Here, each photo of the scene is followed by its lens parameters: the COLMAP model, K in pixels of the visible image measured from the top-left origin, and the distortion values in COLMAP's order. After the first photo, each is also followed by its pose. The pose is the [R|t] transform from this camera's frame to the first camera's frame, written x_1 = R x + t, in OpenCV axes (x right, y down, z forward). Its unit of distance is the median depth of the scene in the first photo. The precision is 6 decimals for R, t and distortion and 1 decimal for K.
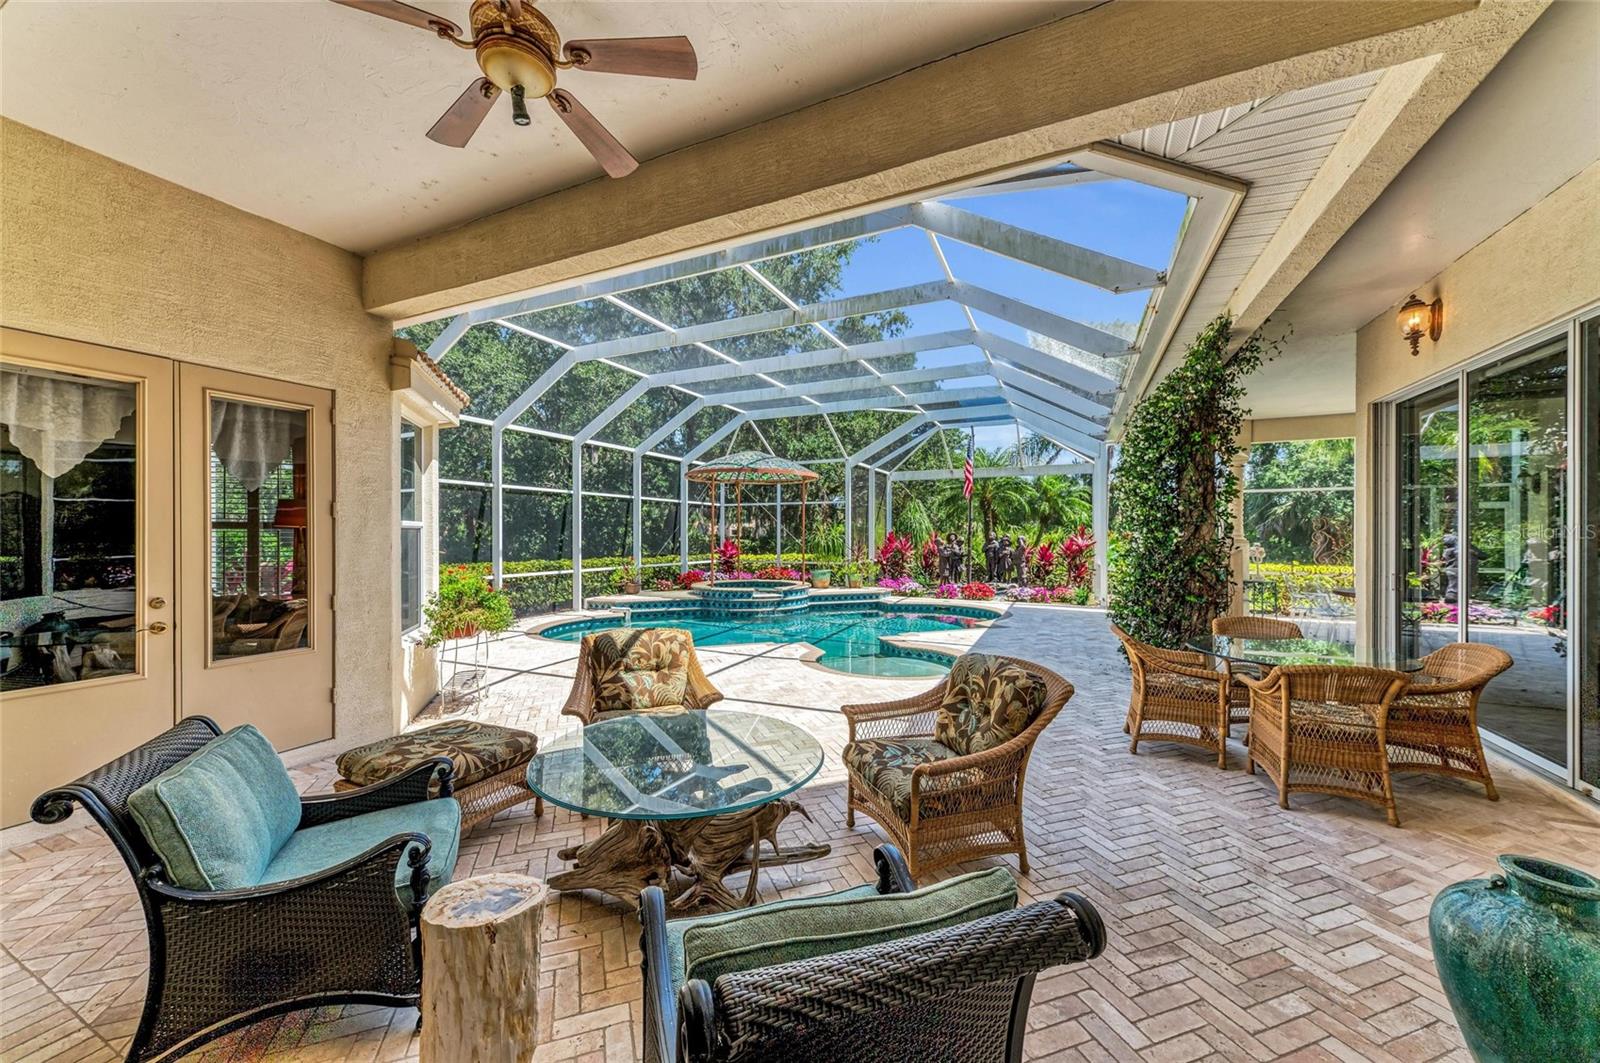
lens RADIAL K [[567.9, 0, 800.0], [0, 567.9, 531.5], [0, 0, 1]] dist [0.015711, 0.000049]
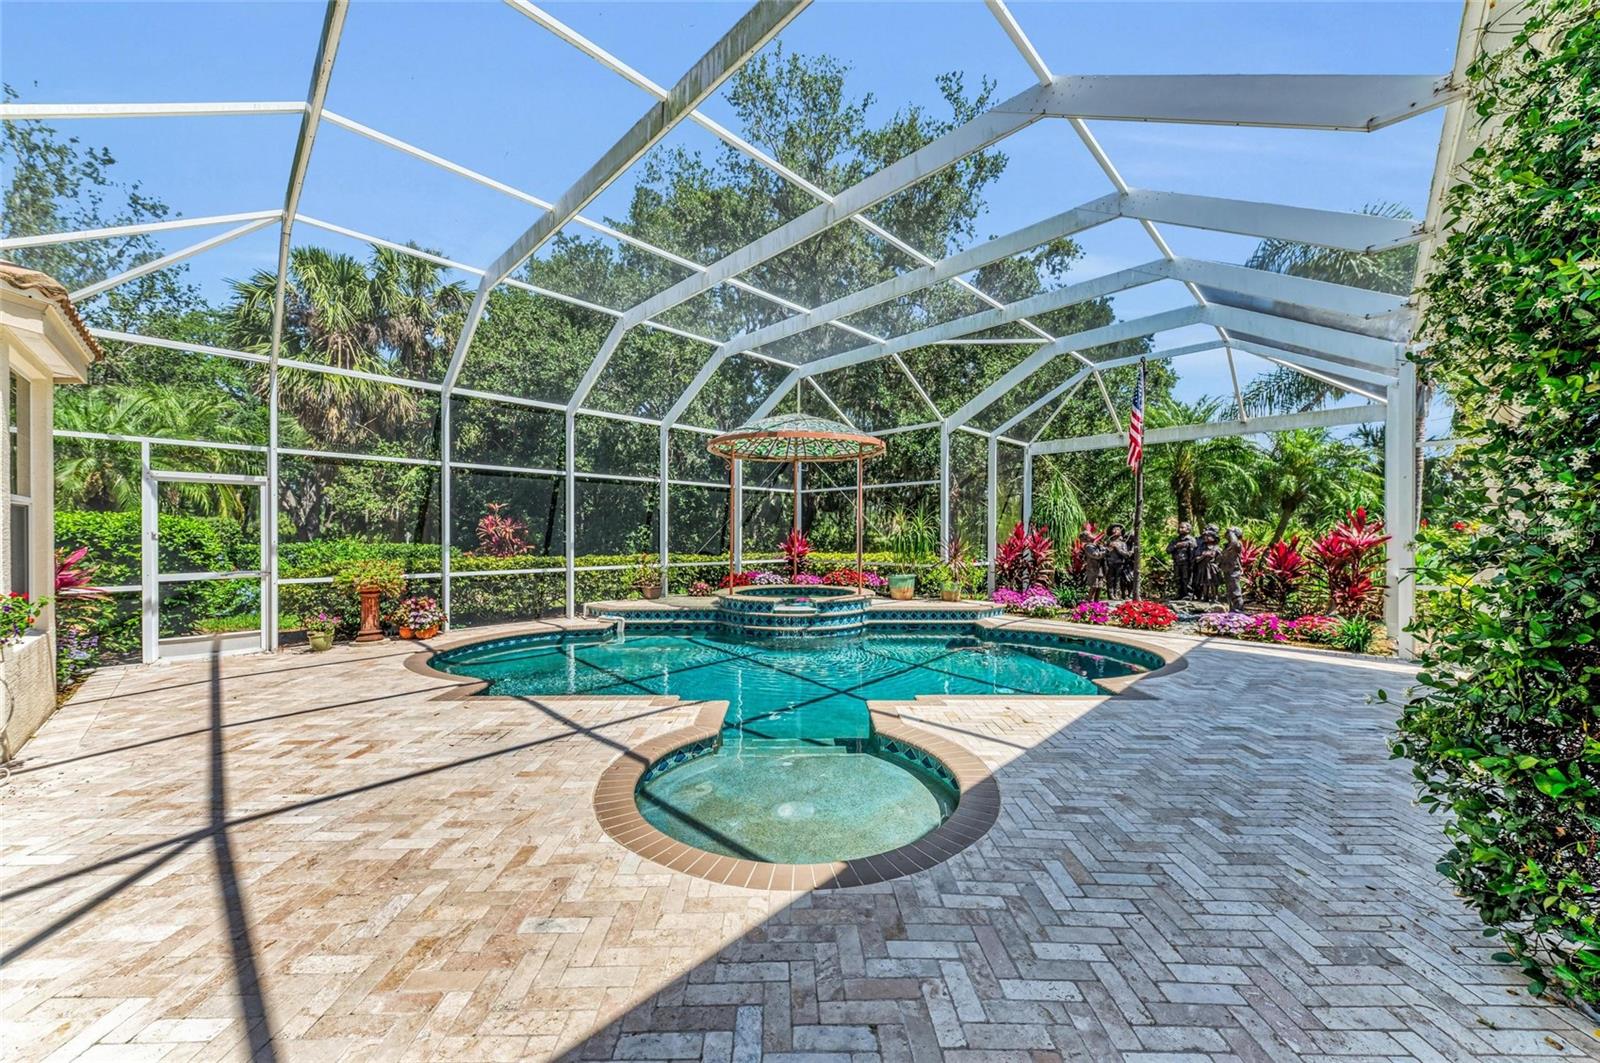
lens RADIAL K [[567.9, 0, 800.0], [0, 567.9, 531.5], [0, 0, 1]] dist [0.015711, 0.000049]
pose [[0.945300, -0.000452, -0.326201, 0.160575], [0.000460, 1.000000, -0.000055, 0.013073], [0.326201, -0.000098, 0.945300, 0.284744]]
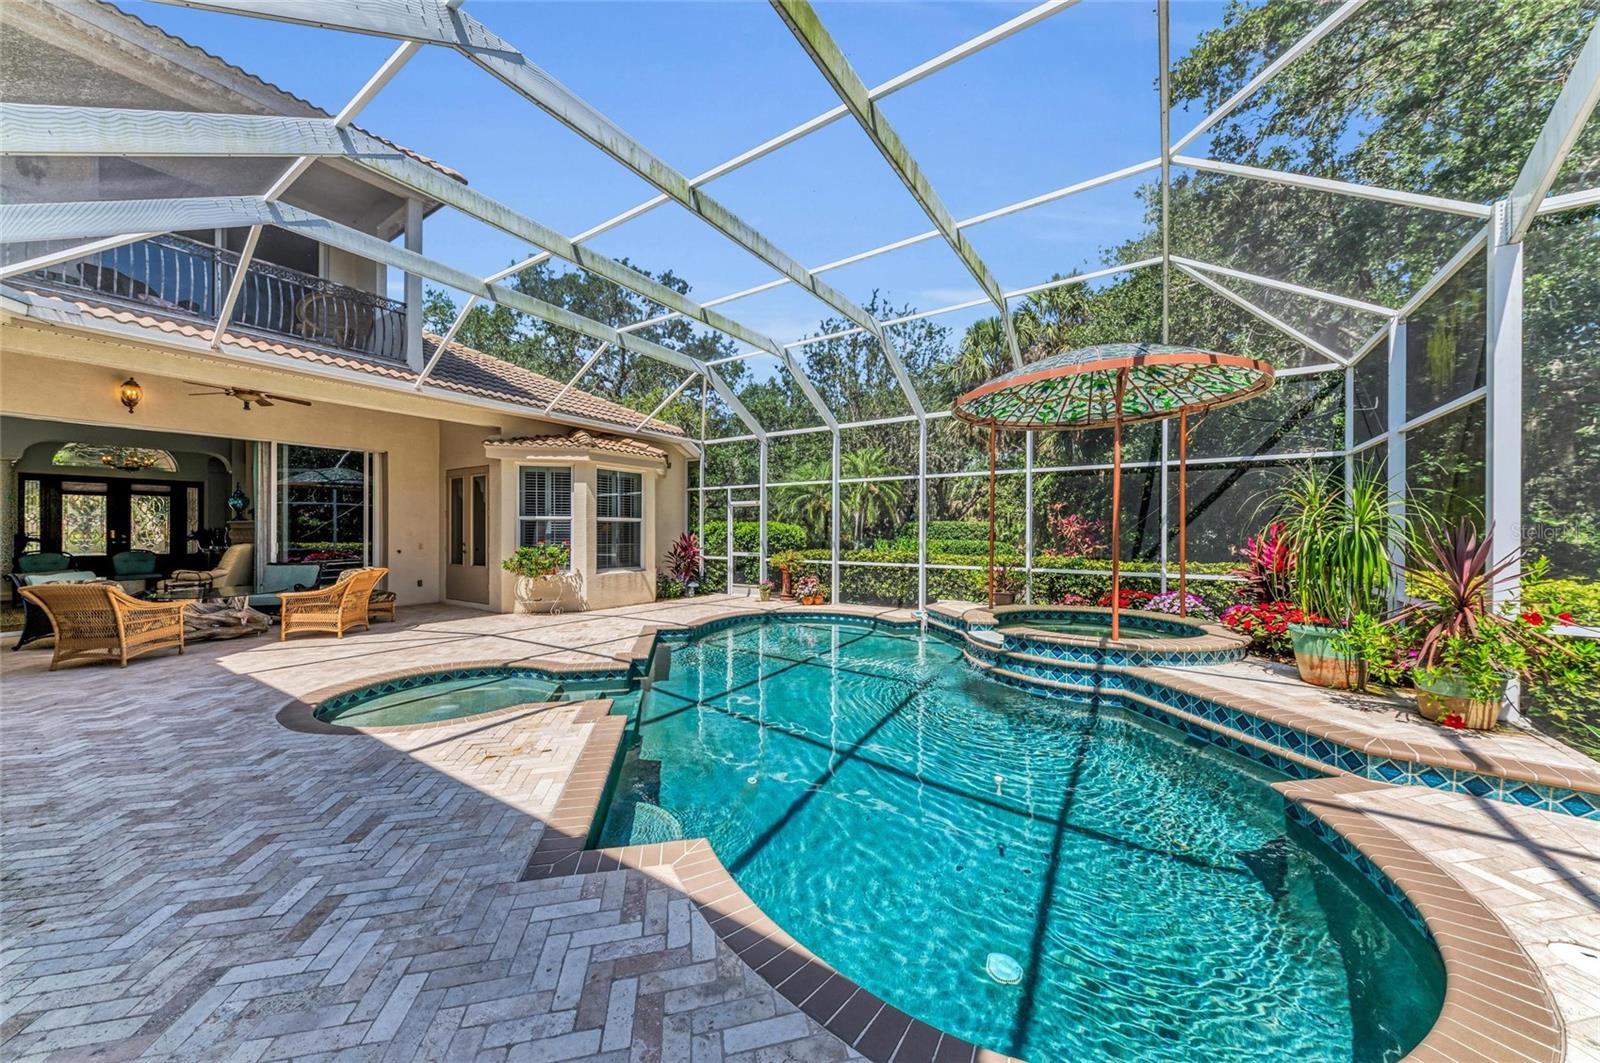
lens RADIAL K [[548.6, 0, 800.0], [0, 548.6, 531.5], [0, 0, 1]] dist [0.019073, -0.004753]
pose [[-0.142638, -0.002373, -0.989772, 0.405269], [0.002804, 0.999992, -0.002801, 0.015748], [0.989771, -0.003175, -0.142630, 0.795835]]
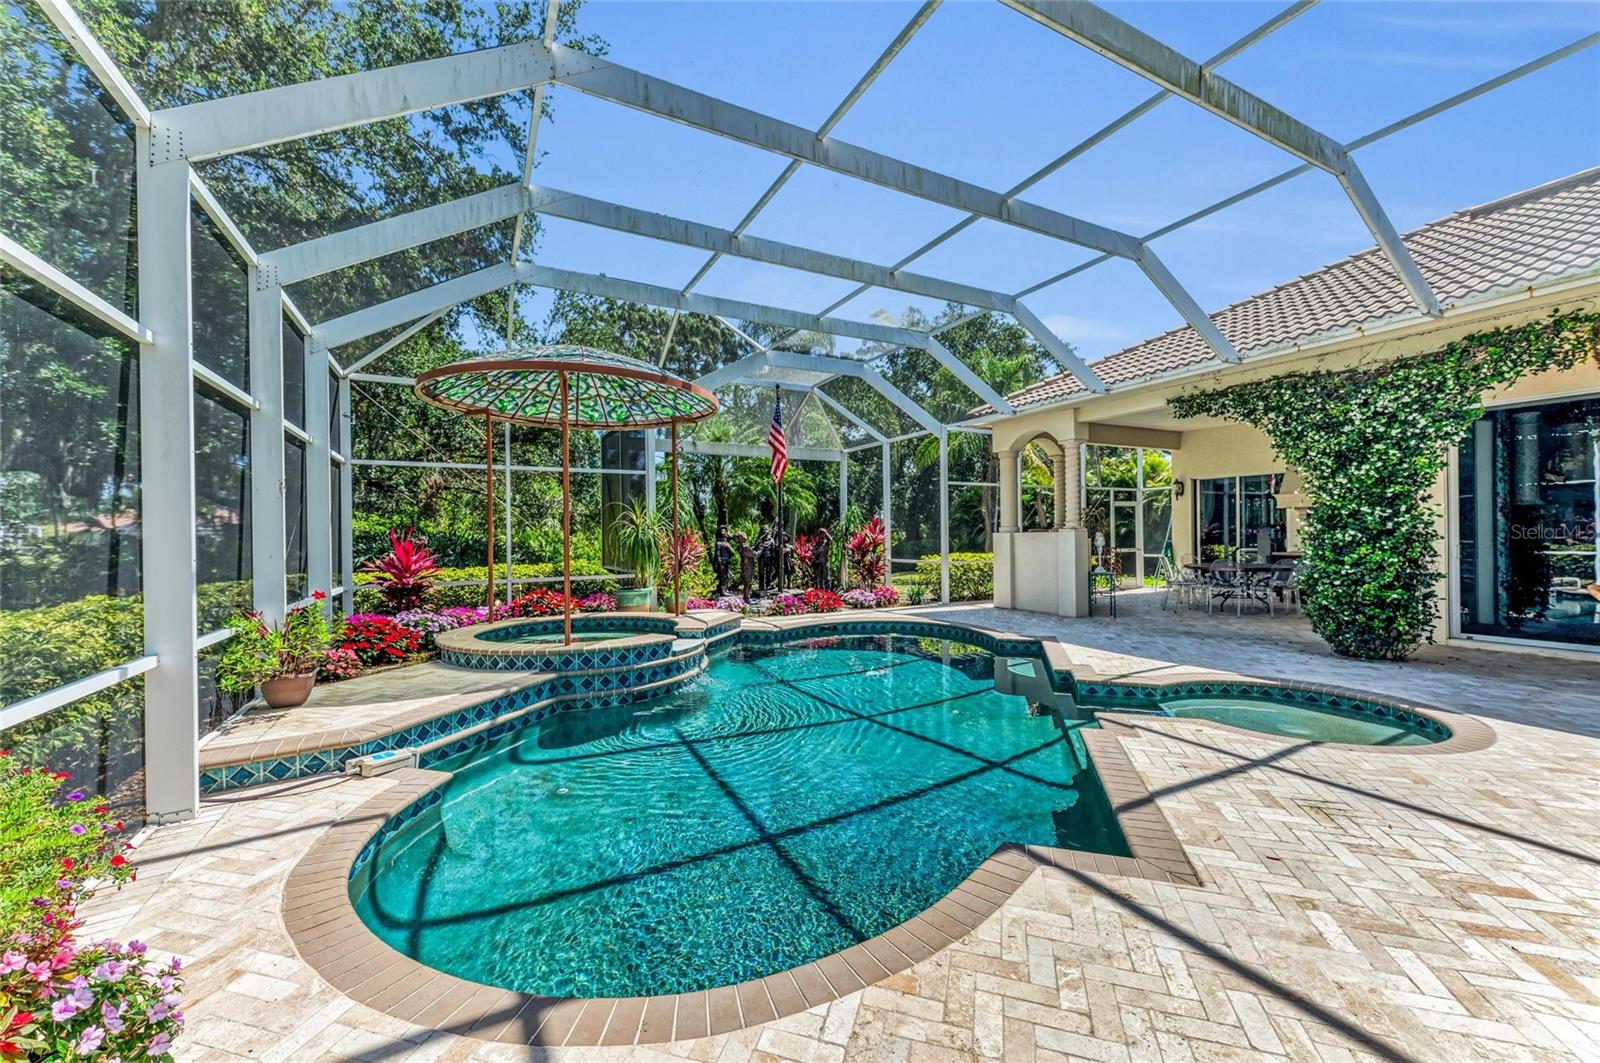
lens RADIAL K [[634.8, 0, 793.7], [0, 634.8, 534.9], [0, 0, 1]] dist [0.001436, 0.000003]
pose [[0.601166, -0.008368, 0.799080, -0.386286], [0.008694, 0.999954, 0.003931, 0.014336], [-0.799077, 0.004584, 0.601212, 0.524124]]
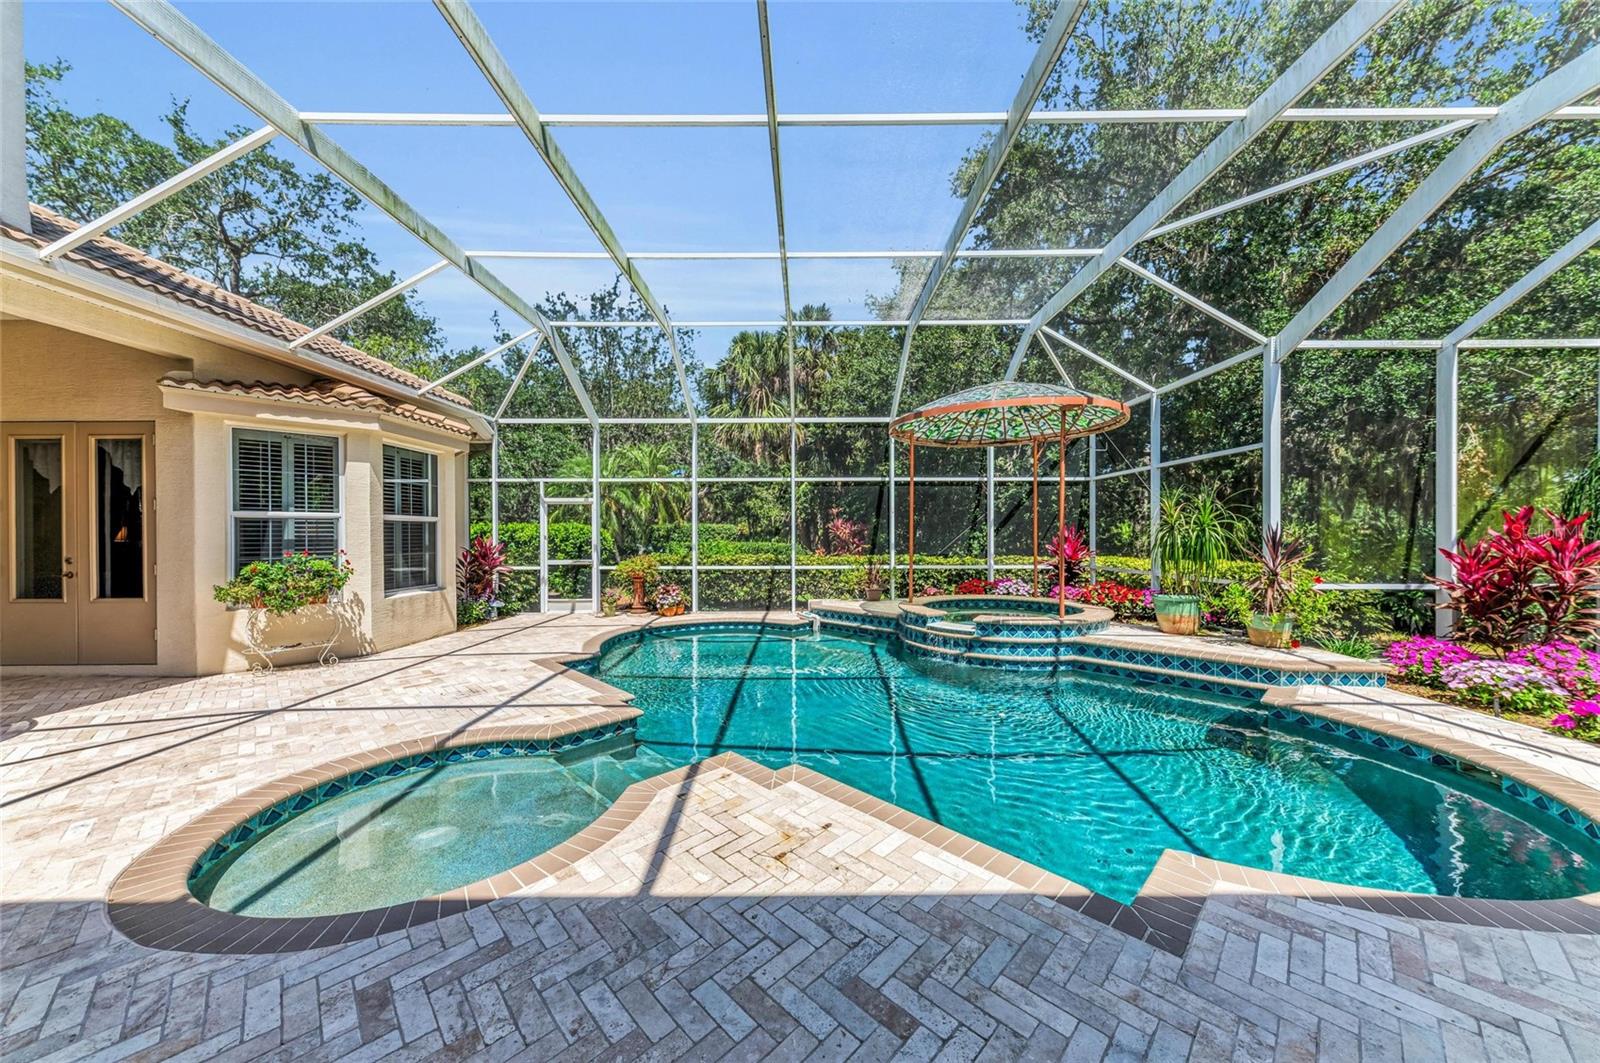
lens RADIAL K [[549.3, 0, 810.1], [0, 549.3, 534.0], [0, 0, 1]] dist [0.008305, -0.000129]
pose [[0.434478, -0.002969, -0.900678, 0.338247], [0.008669, 0.999962, 0.000886, 0.014287], [0.900641, -0.008193, 0.434487, 0.553133]]
